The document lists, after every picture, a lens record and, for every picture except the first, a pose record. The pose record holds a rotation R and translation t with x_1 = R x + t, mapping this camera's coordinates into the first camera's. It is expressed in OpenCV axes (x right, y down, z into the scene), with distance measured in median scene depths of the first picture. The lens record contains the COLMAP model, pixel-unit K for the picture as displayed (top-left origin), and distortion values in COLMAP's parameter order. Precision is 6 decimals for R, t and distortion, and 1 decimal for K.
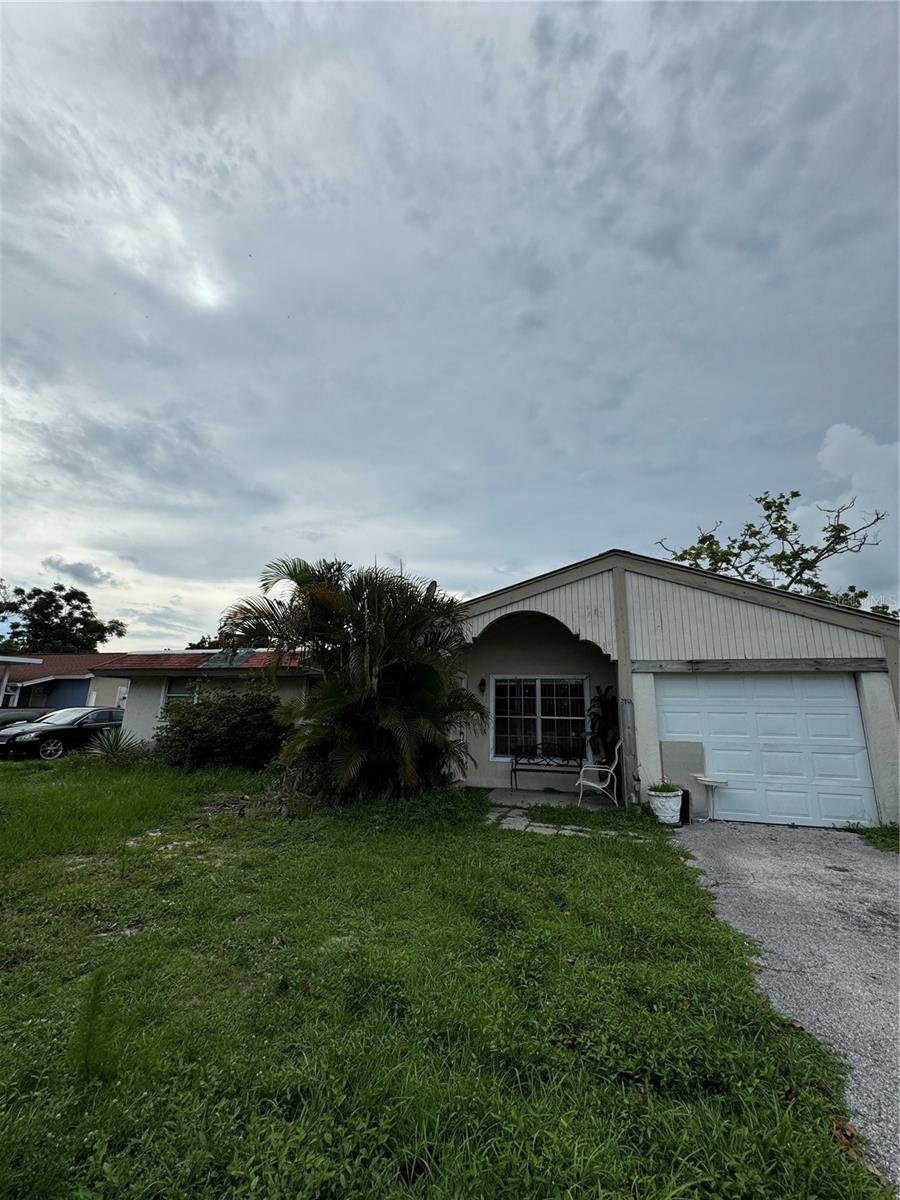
lens RADIAL K [[482.8, 0, 450.0], [0, 482.8, 600.0], [0, 0, 1]] dist [-0.001629, 0.000421]
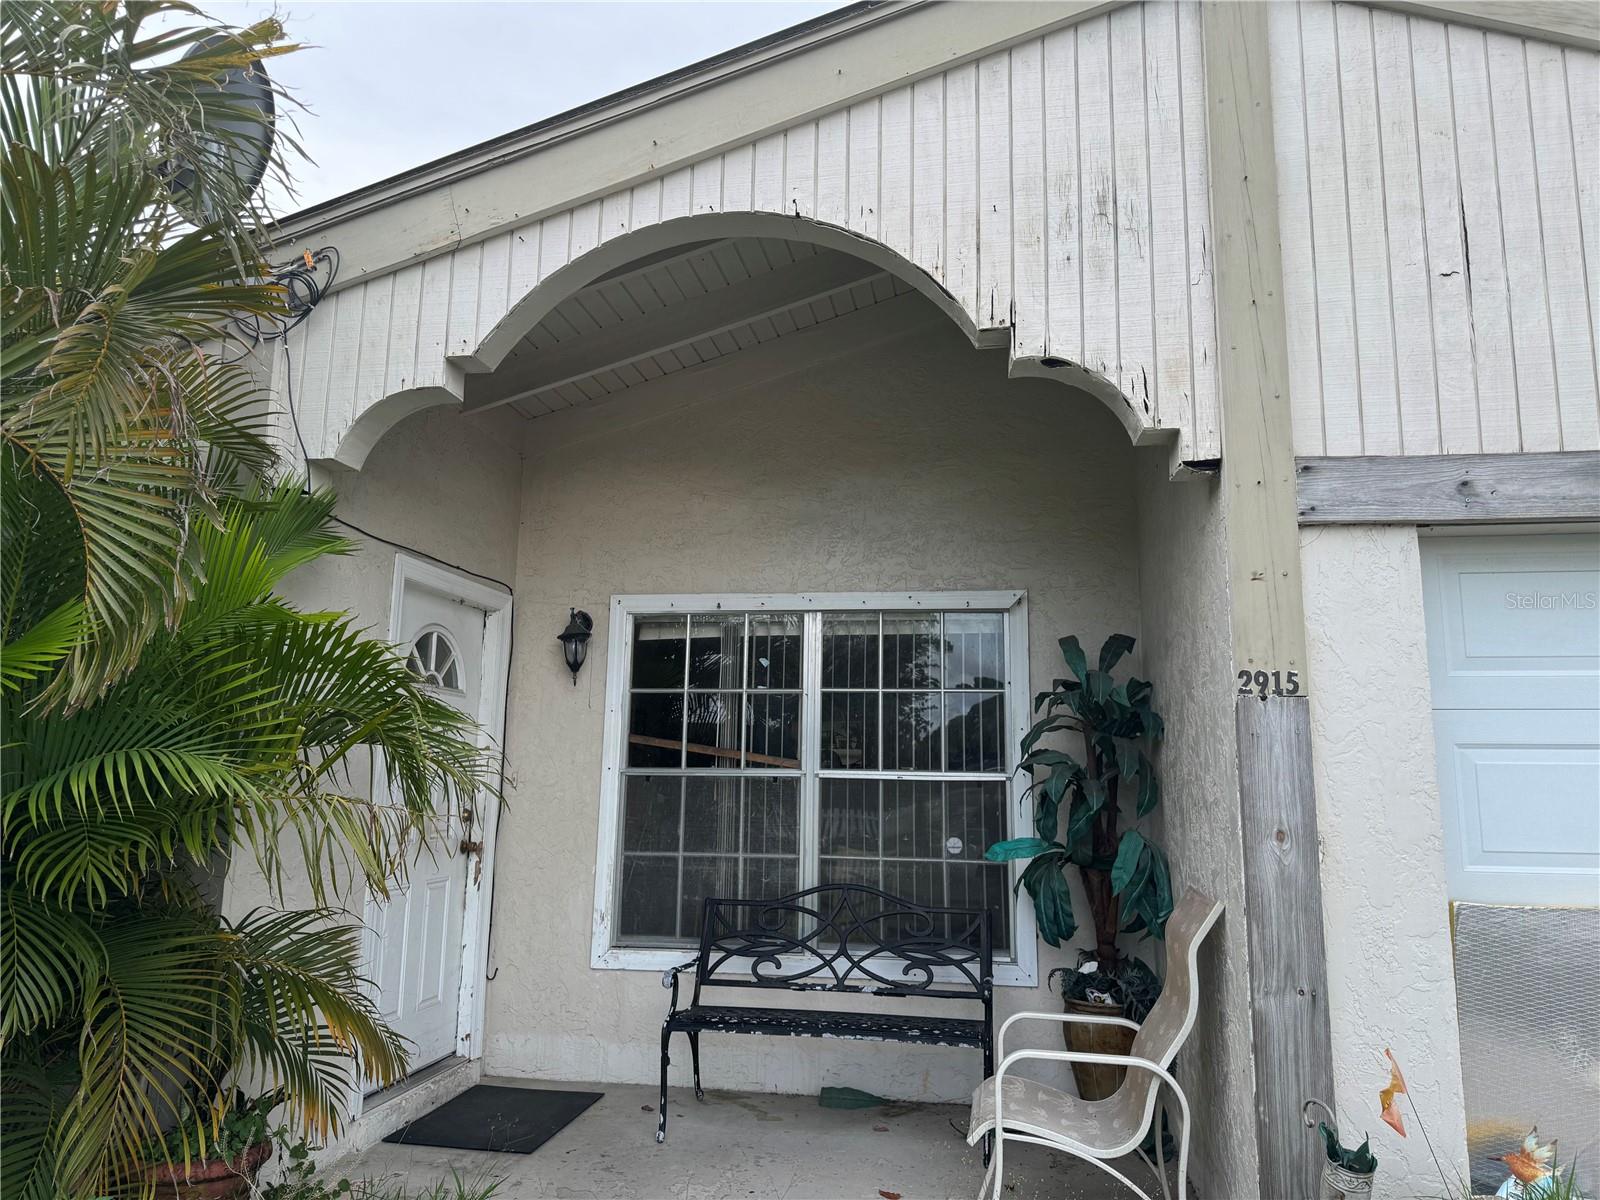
lens RADIAL K [[1124.4, 0, 806.2], [0, 1124.4, 606.1], [0, 0, 1]] dist [0.130440, -0.180469]
pose [[0.992465, 0.010766, 0.122055, 0.123966], [-0.021879, 0.995694, 0.090083, 0.122983], [-0.120559, -0.092074, 0.988427, 0.509849]]
